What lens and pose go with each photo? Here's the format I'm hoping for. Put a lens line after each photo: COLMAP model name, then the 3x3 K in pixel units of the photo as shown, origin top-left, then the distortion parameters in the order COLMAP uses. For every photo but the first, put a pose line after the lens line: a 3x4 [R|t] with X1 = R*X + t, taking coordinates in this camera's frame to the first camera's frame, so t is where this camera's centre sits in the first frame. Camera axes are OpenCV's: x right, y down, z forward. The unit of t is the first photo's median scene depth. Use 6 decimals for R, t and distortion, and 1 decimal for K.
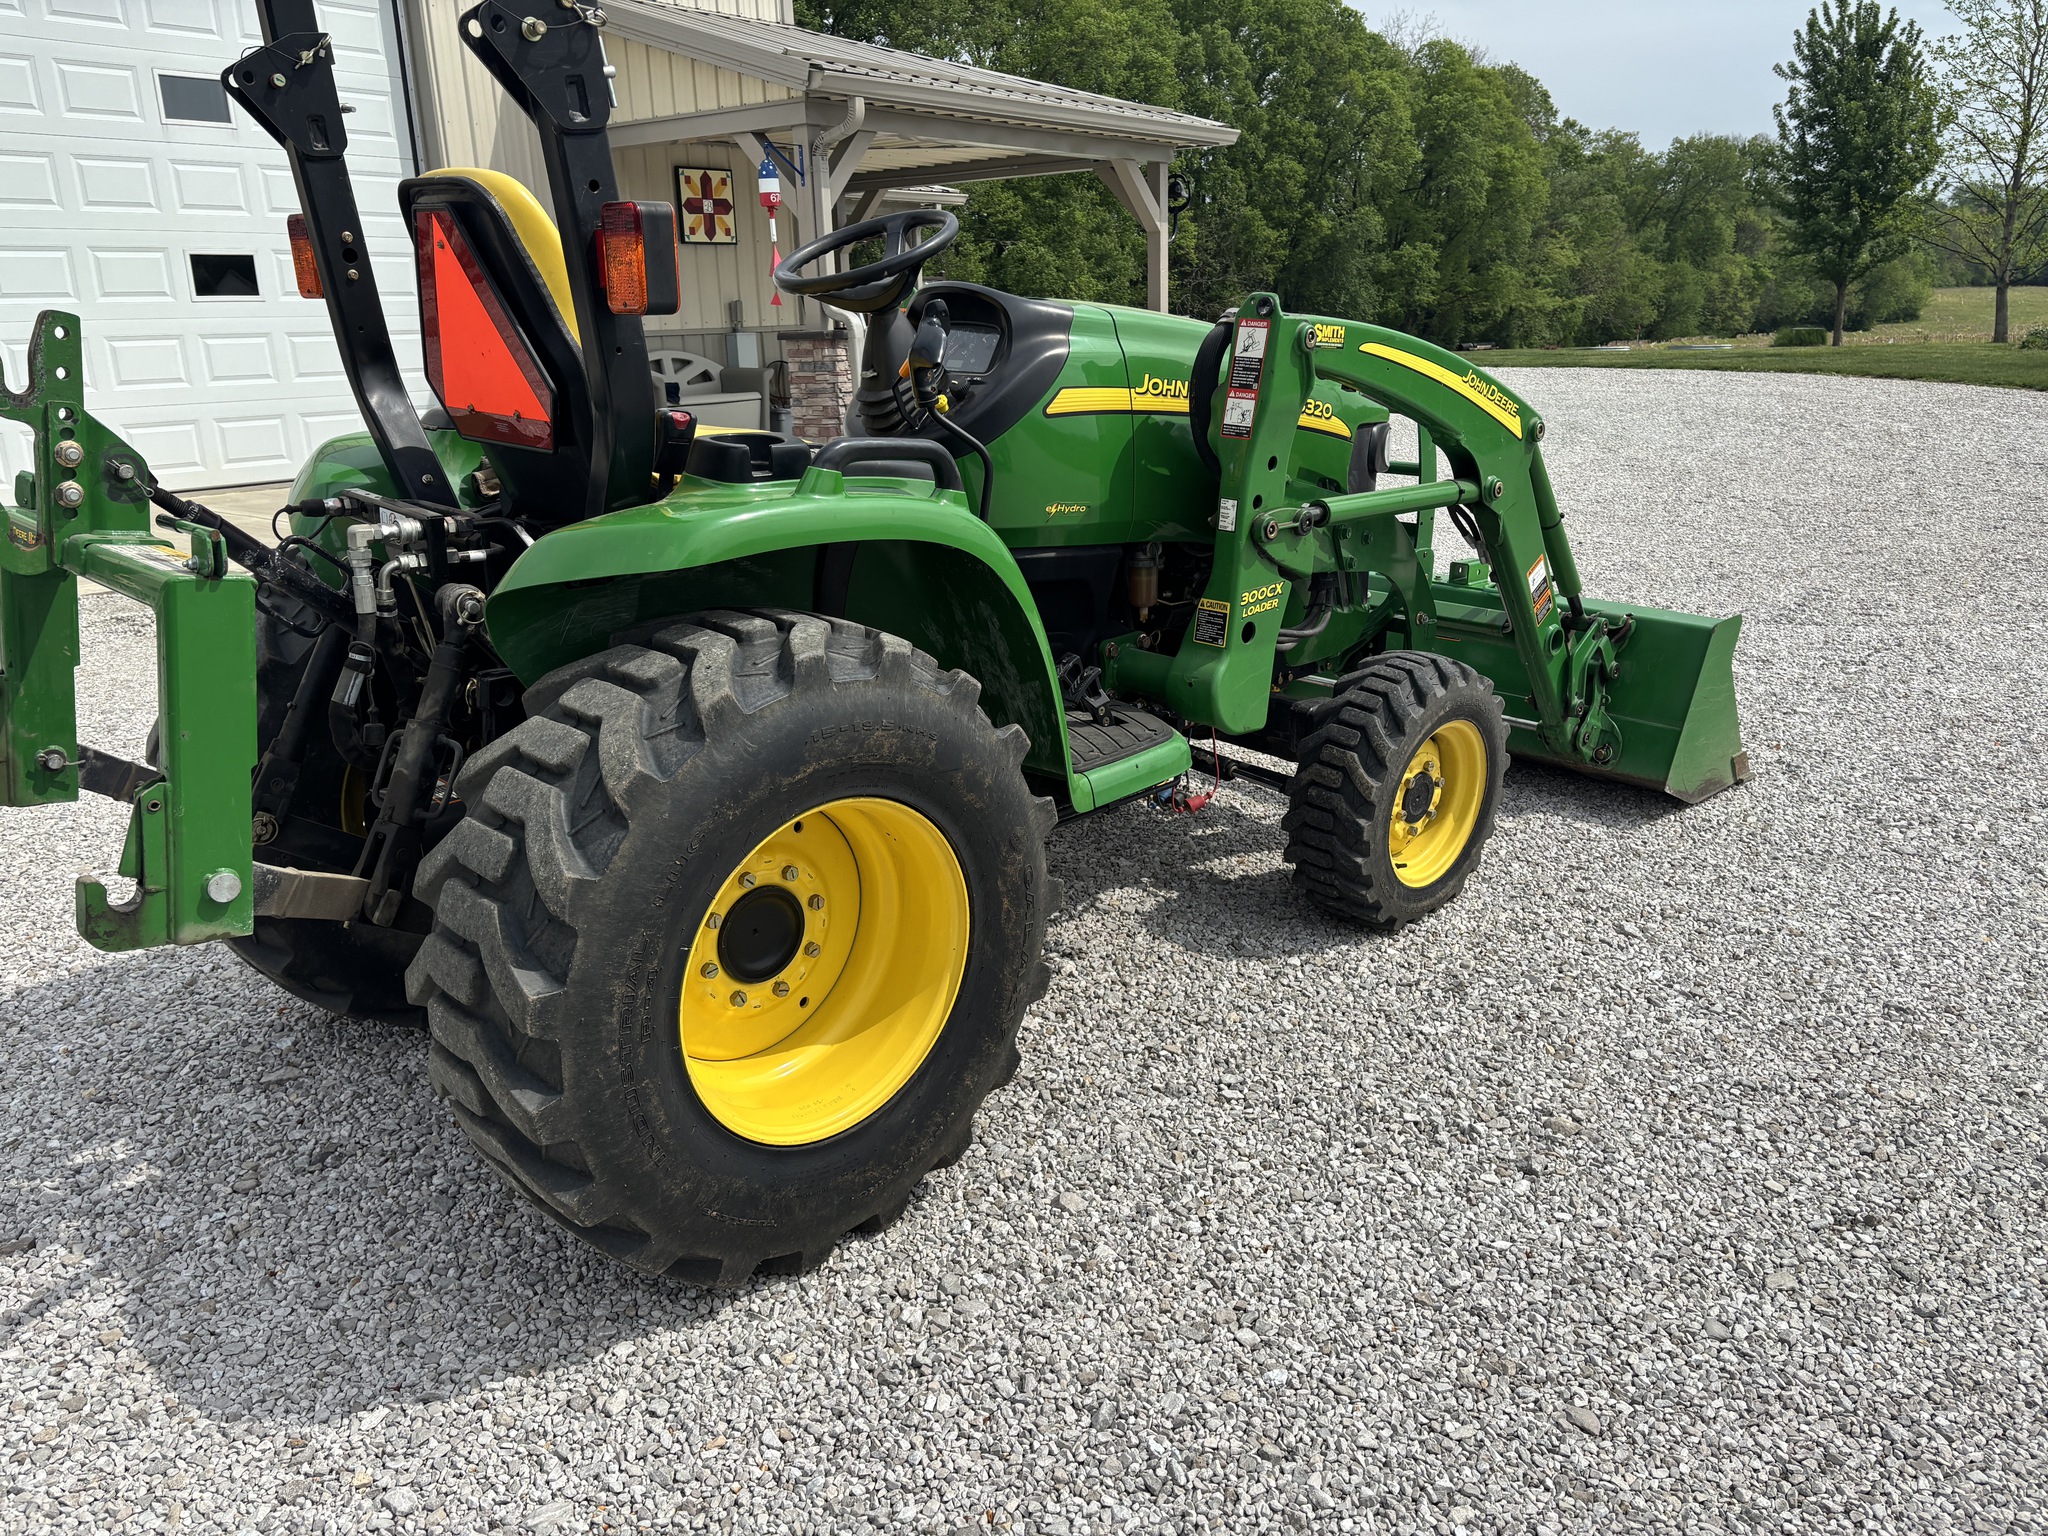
lens RADIAL K [[1554.7, 0, 1029.3], [0, 1554.7, 757.3], [0, 0, 1]] dist [0.051924, -0.056665]
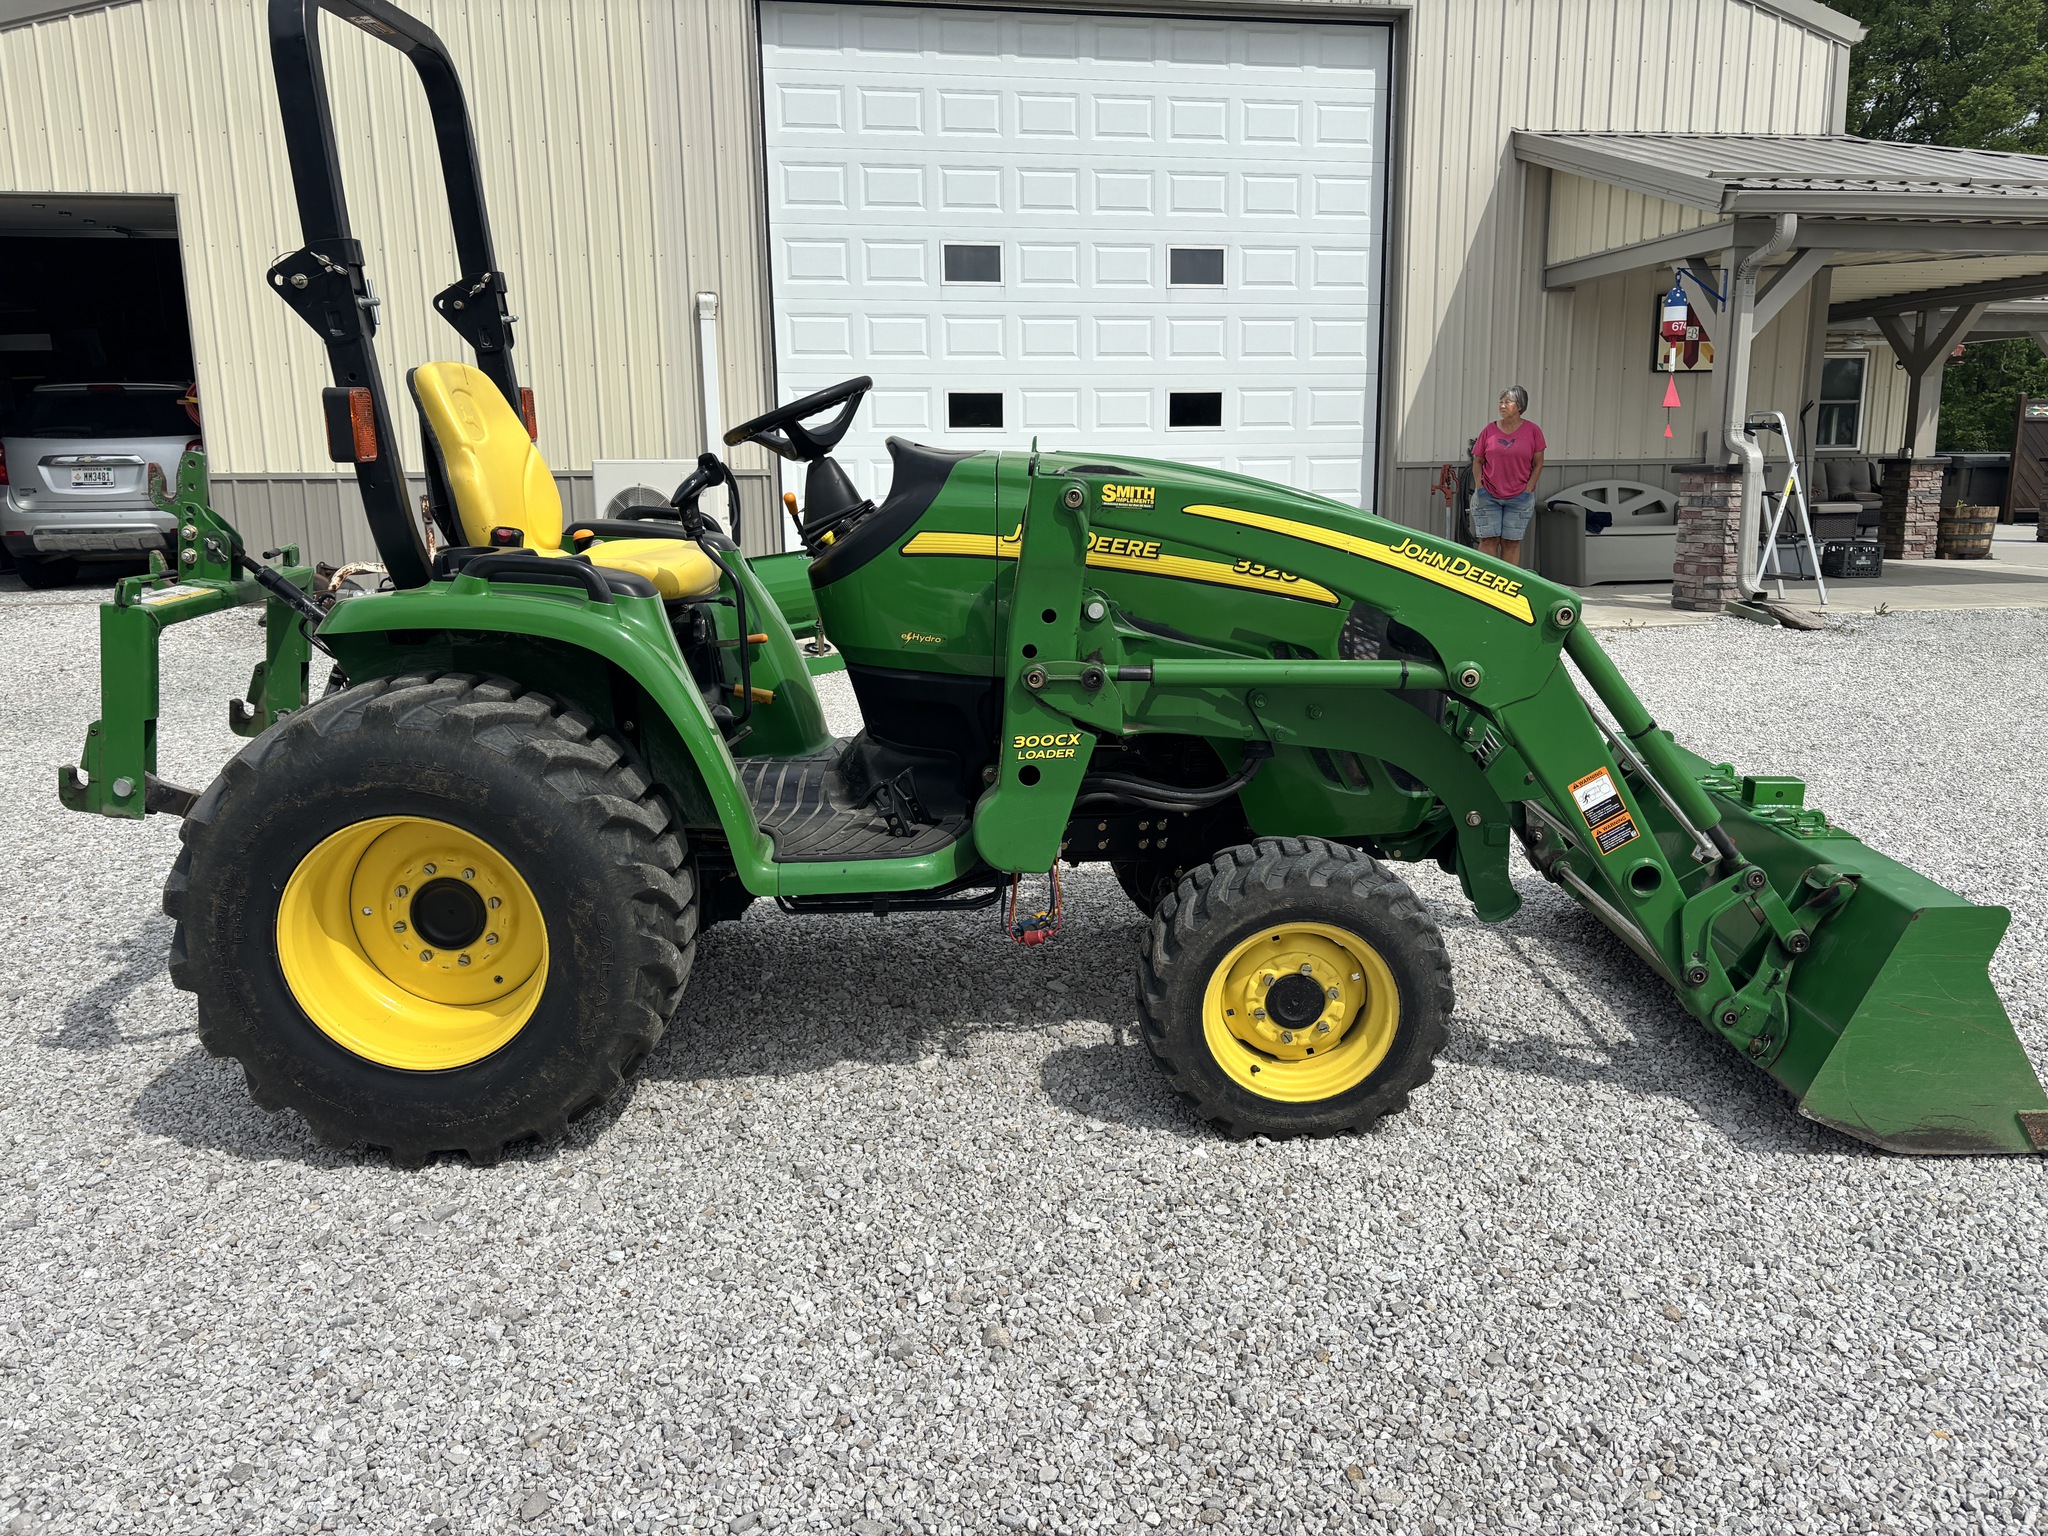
lens RADIAL K [[1554.7, 0, 1025.4], [0, 1554.7, 762.3], [0, 0, 1]] dist [0.051924, -0.056665]
pose [[0.713591, 0.156054, -0.682961, 0.815415], [-0.202867, 0.979136, 0.011763, -0.098605], [0.670547, 0.130157, 0.730360, 0.250809]]
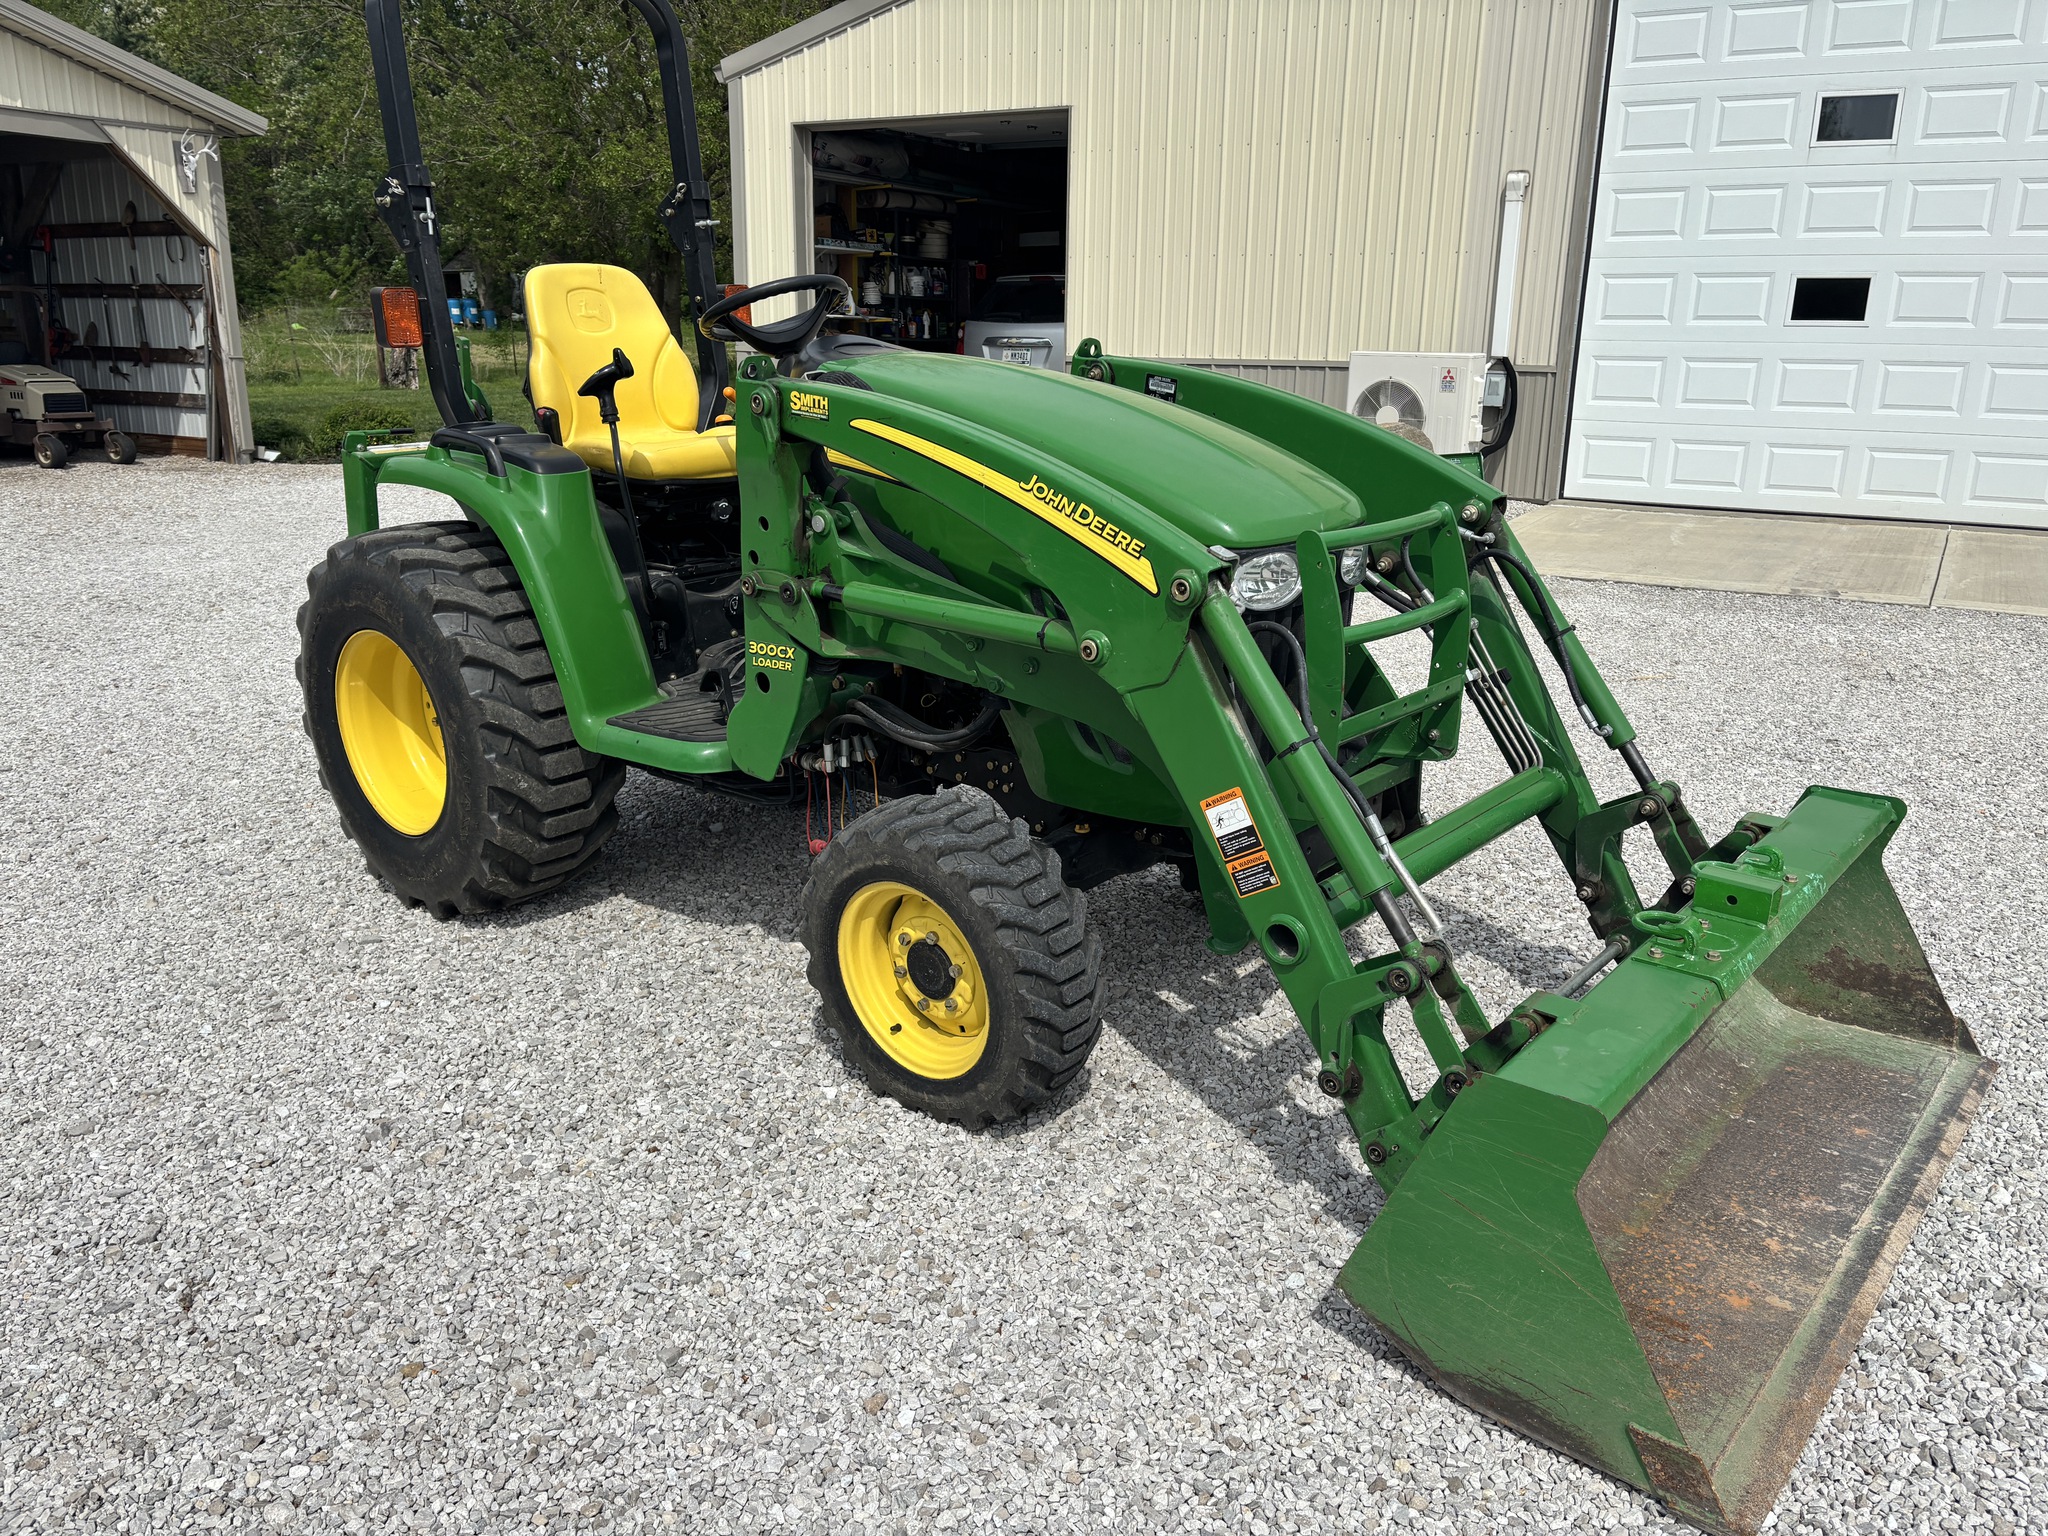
lens RADIAL K [[1554.7, 0, 1026.7], [0, 1554.7, 764.3], [0, 0, 1]] dist [0.051924, -0.056665]
pose [[0.086711, 0.291345, -0.952680, 1.130611], [-0.291507, 0.921848, 0.255384, -0.337801], [0.952631, 0.255568, 0.164863, 0.991319]]
